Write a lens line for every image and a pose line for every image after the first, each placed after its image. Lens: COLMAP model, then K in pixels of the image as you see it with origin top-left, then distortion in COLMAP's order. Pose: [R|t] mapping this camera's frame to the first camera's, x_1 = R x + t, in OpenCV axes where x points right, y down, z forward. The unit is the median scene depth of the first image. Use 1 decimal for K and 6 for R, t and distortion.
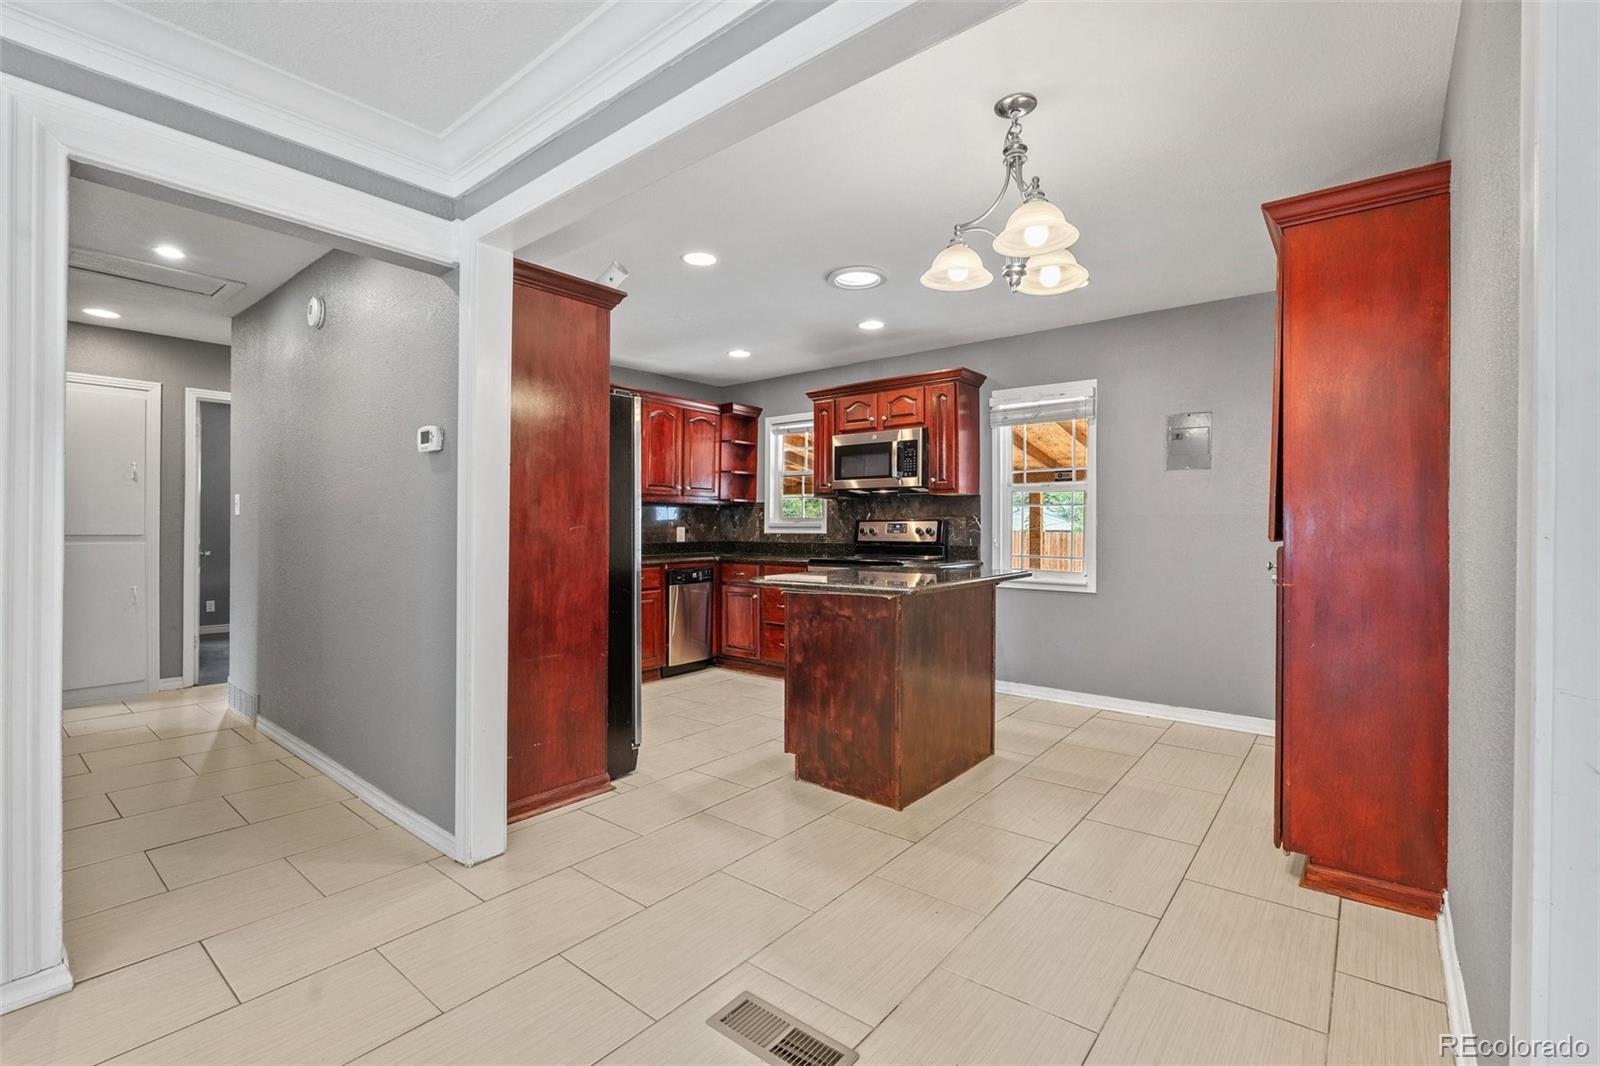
lens RADIAL K [[718.2, 0, 792.6], [0, 718.2, 527.2], [0, 0, 1]] dist [-0.000866, -0.000061]
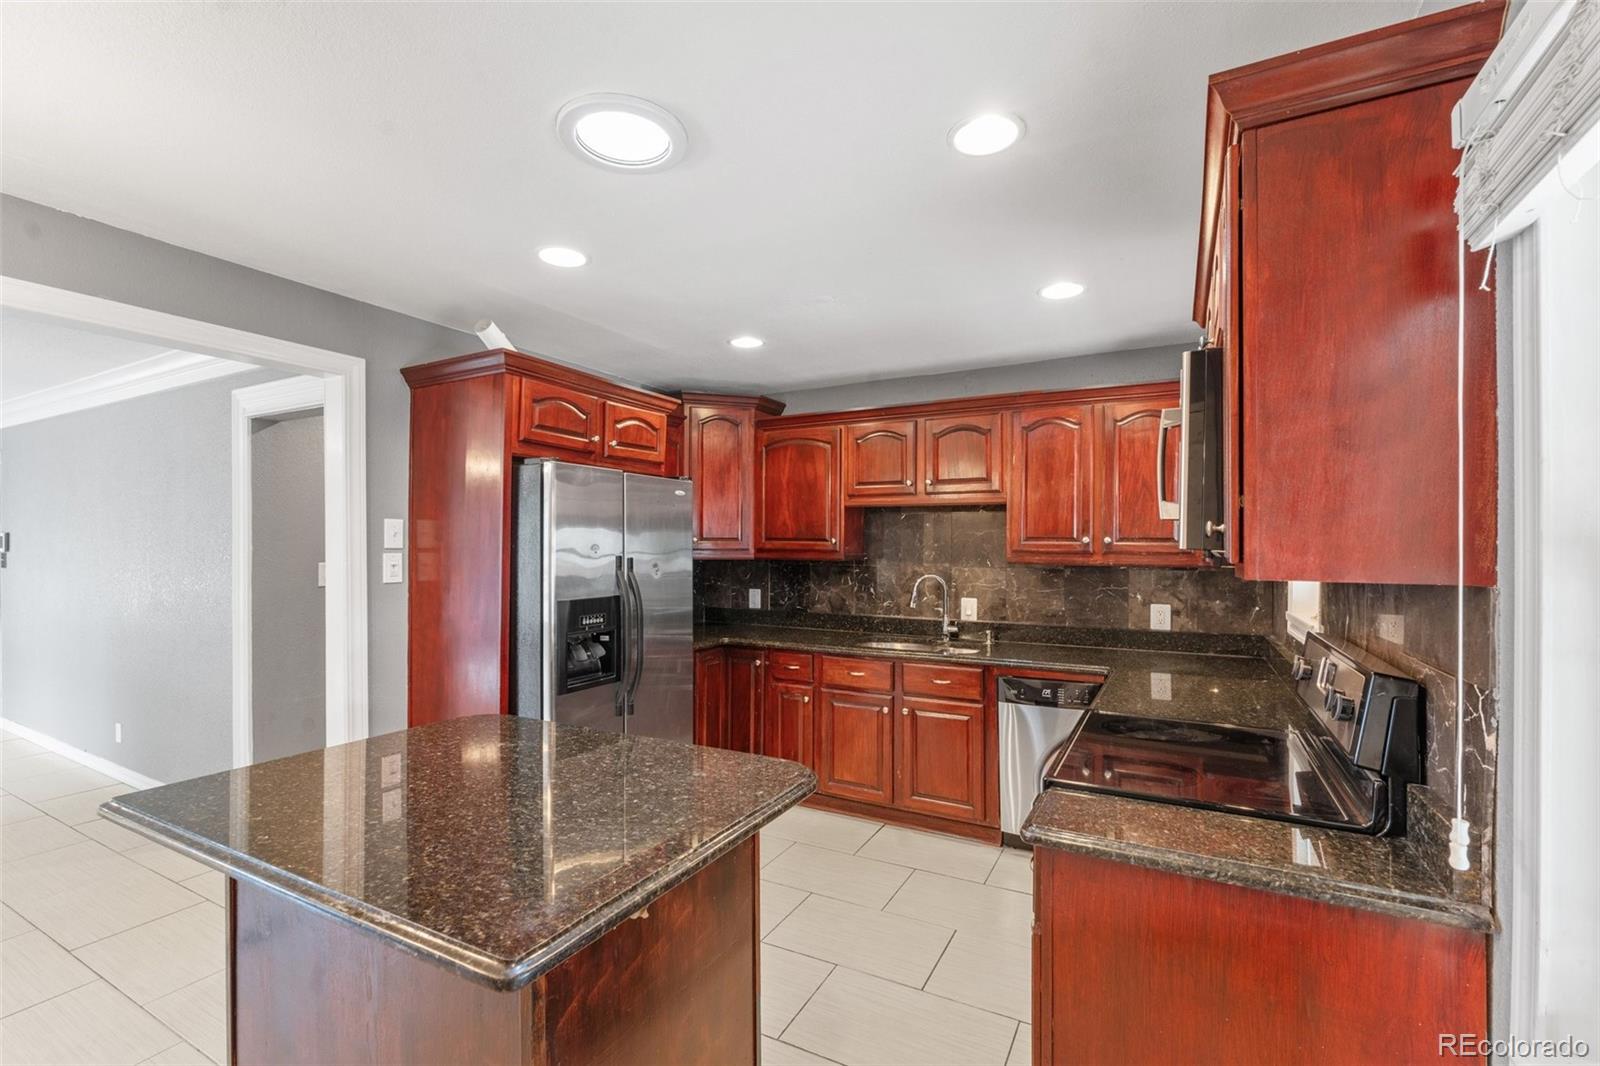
lens RADIAL K [[695.8, 0, 803.2], [0, 695.8, 542.3], [0, 0, 1]] dist [-0.000666, -0.000328]
pose [[0.191605, -0.004966, -0.981460, 0.408105], [-0.004826, 0.999970, -0.006002, -0.054978], [0.981460, 0.005886, 0.191575, 0.748609]]
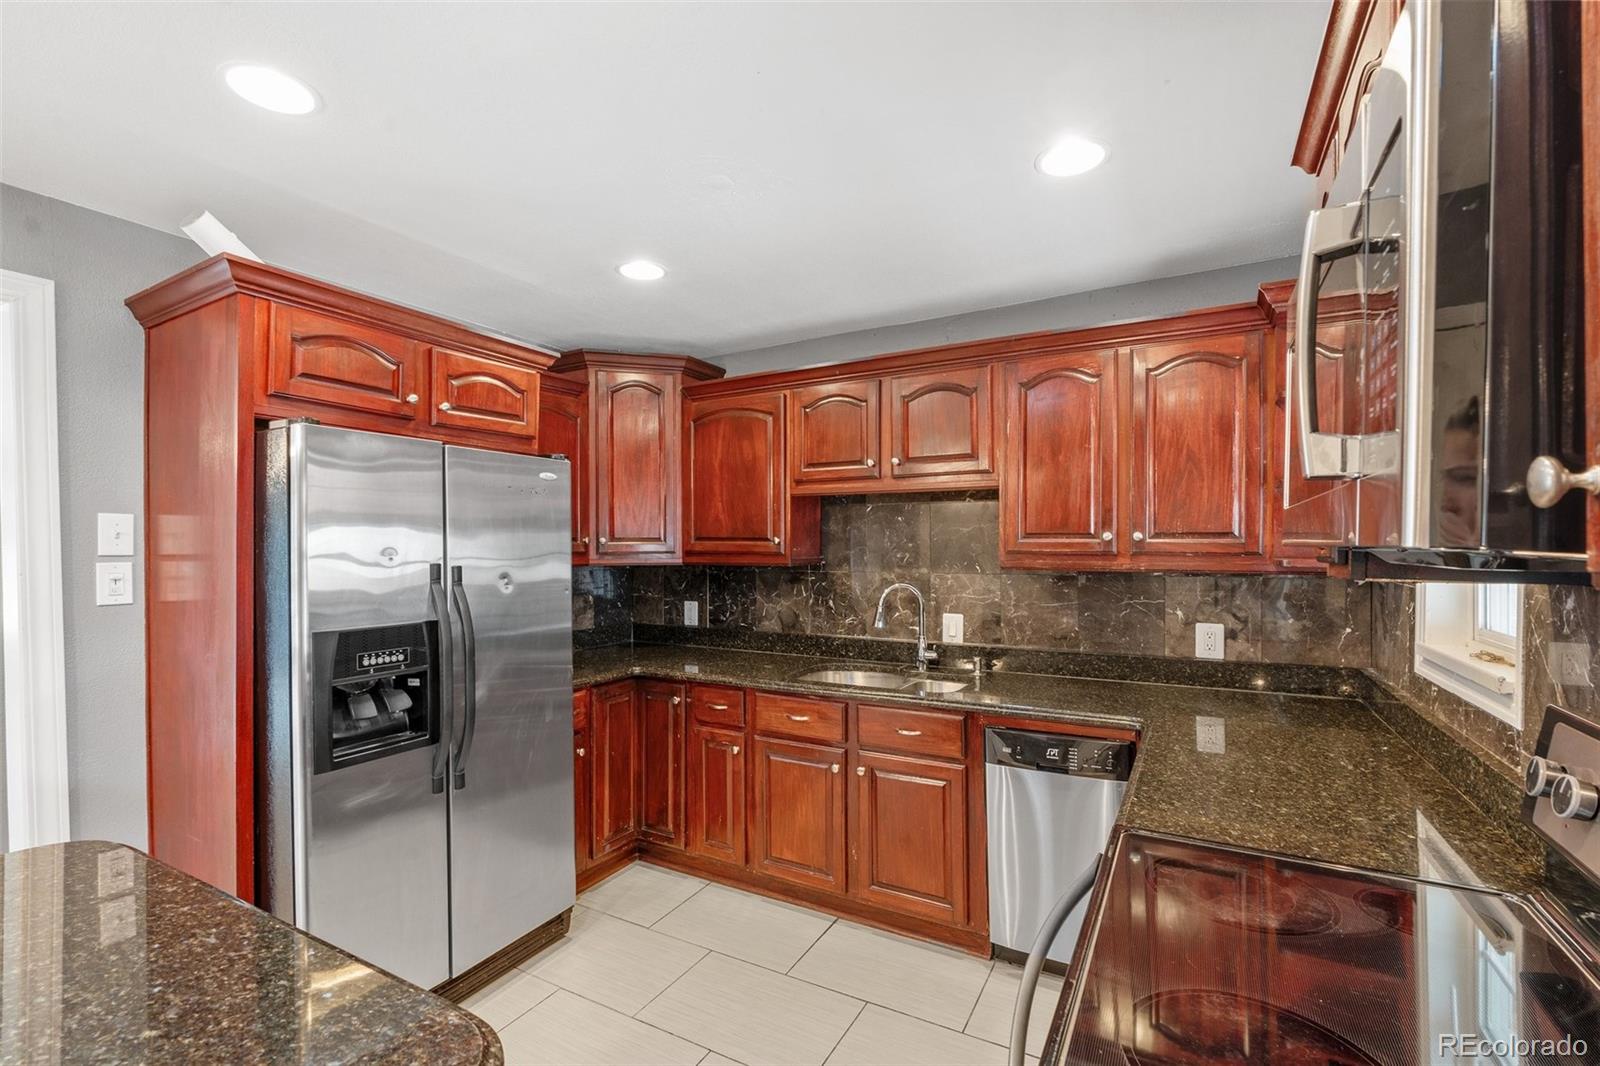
lens RADIAL K [[702.8, 0, 804.2], [0, 702.8, 549.5], [0, 0, 1]] dist [-0.003037, -0.000215]
pose [[0.179088, 0.002488, -0.983830, 0.250076], [0.002541, 0.999992, 0.002991, -0.055324], [0.983830, -0.003036, 0.179080, 0.846447]]
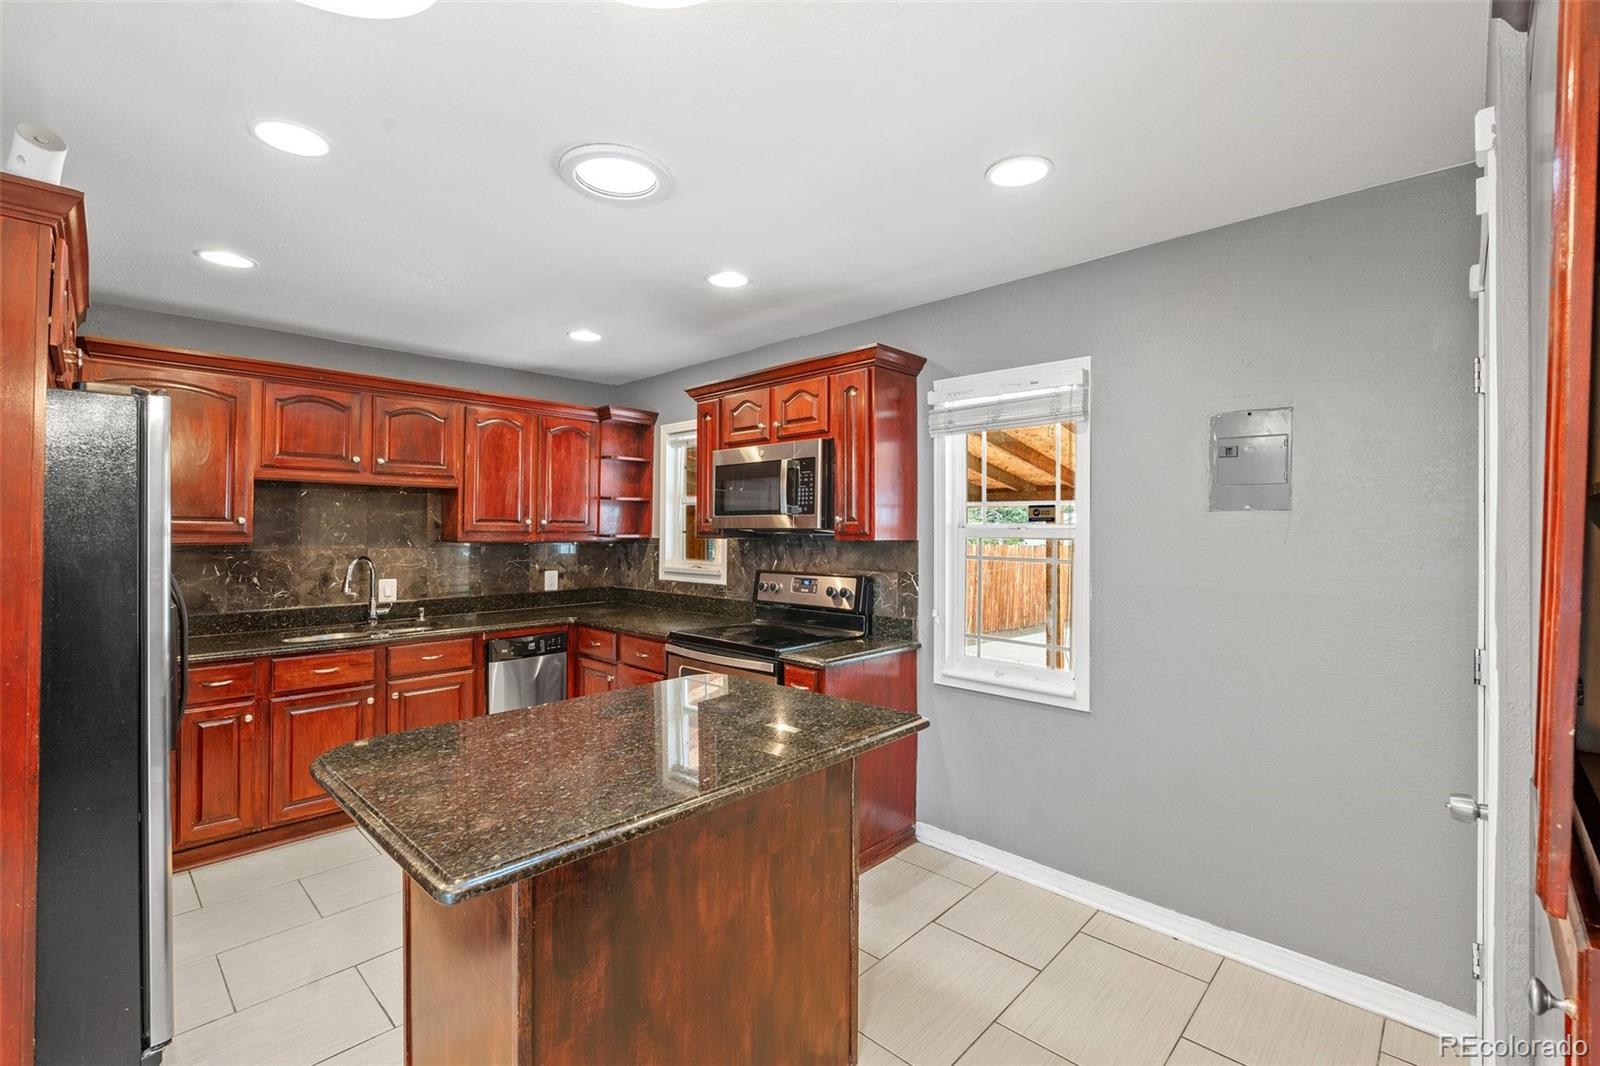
lens RADIAL K [[706.8, 0, 791.7], [0, 706.8, 527.8], [0, 0, 1]] dist [-0.004389, -0.000236]
pose [[0.996146, 0.000094, -0.087711, 0.198331], [-0.000394, 0.999994, -0.003409, -0.052811], [0.087710, 0.003430, 0.996140, 0.341078]]
